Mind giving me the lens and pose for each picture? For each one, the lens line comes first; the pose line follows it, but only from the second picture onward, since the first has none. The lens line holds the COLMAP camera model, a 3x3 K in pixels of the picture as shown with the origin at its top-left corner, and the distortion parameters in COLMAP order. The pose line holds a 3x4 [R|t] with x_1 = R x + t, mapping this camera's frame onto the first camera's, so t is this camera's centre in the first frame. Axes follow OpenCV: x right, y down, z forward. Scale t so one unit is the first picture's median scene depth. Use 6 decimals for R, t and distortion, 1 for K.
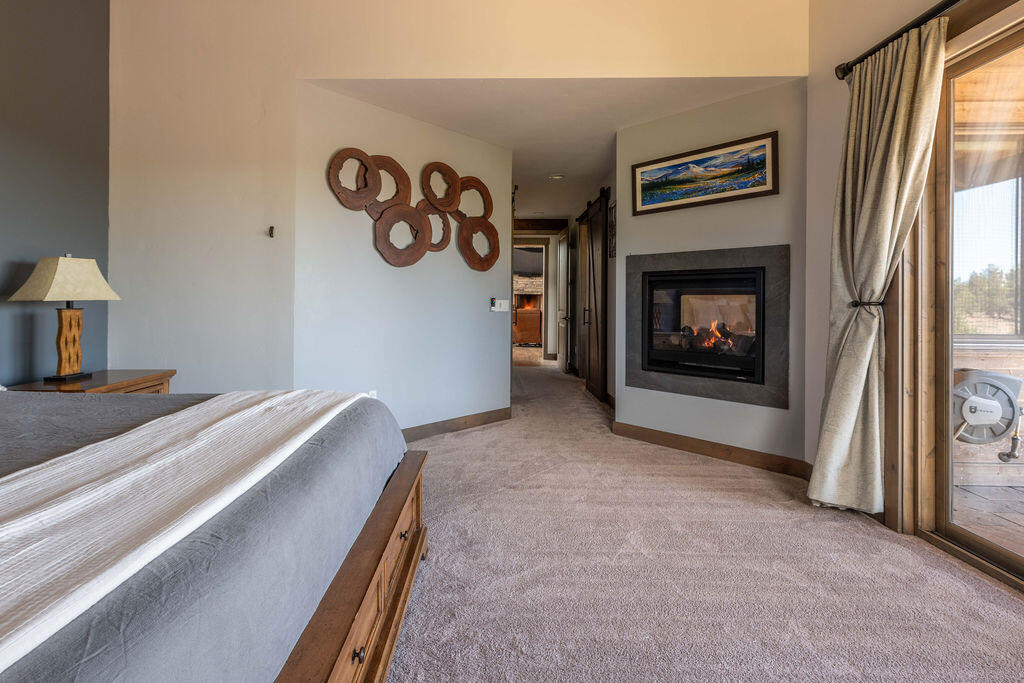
lens RADIAL K [[436.2, 0, 515.1], [0, 436.2, 300.5], [0, 0, 1]] dist [0.000368, -0.000293]
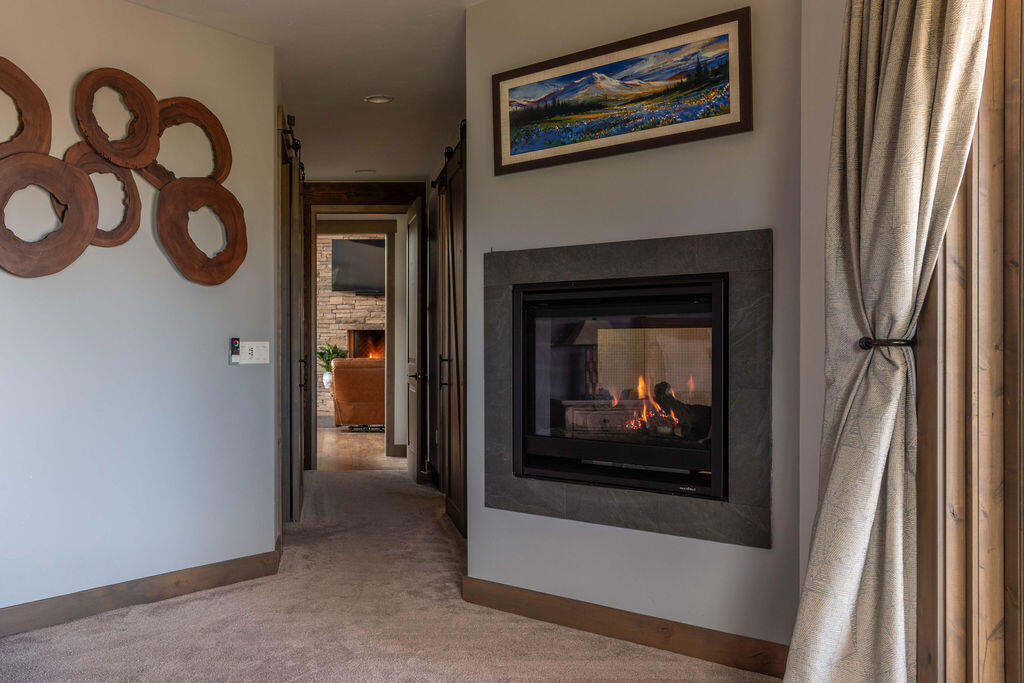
lens RADIAL K [[842.3, 0, 403.9], [0, 842.3, 349.3], [0, 0, 1]] dist [0.013605, -0.012705]
pose [[0.999438, -0.009021, 0.032278, 0.153332], [0.008742, 0.999923, 0.008767, 0.000882], [-0.032354, -0.008479, 0.999440, 0.016308]]
